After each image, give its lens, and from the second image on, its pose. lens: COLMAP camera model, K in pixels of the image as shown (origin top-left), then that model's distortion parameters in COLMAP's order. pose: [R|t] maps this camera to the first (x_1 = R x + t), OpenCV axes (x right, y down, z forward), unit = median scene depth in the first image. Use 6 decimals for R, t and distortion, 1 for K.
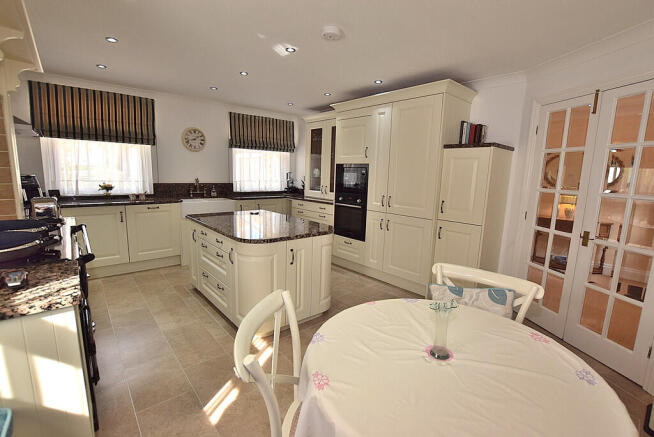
lens RADIAL K [[292.6, 0, 324.5], [0, 292.6, 217.9], [0, 0, 1]] dist [-0.014804, -0.000199]
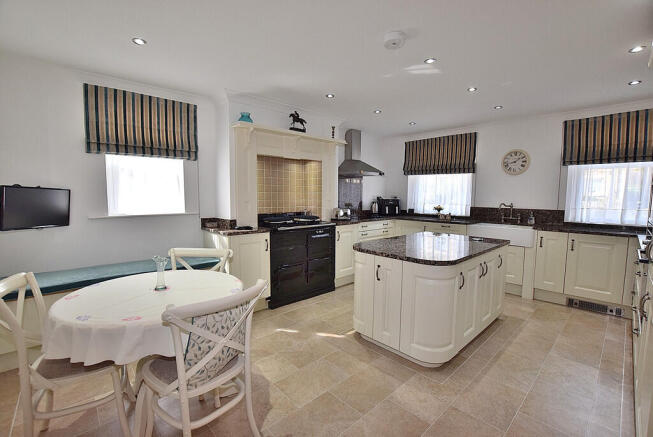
lens RADIAL K [[292.1, 0, 324.0], [0, 292.1, 217.9], [0, 0, 1]] dist [-0.014804, -0.000199]
pose [[0.028026, 0.055562, -0.998062, 0.514706], [-0.159829, 0.985858, 0.050395, -0.044636], [0.986747, 0.158107, 0.036510, 0.420297]]
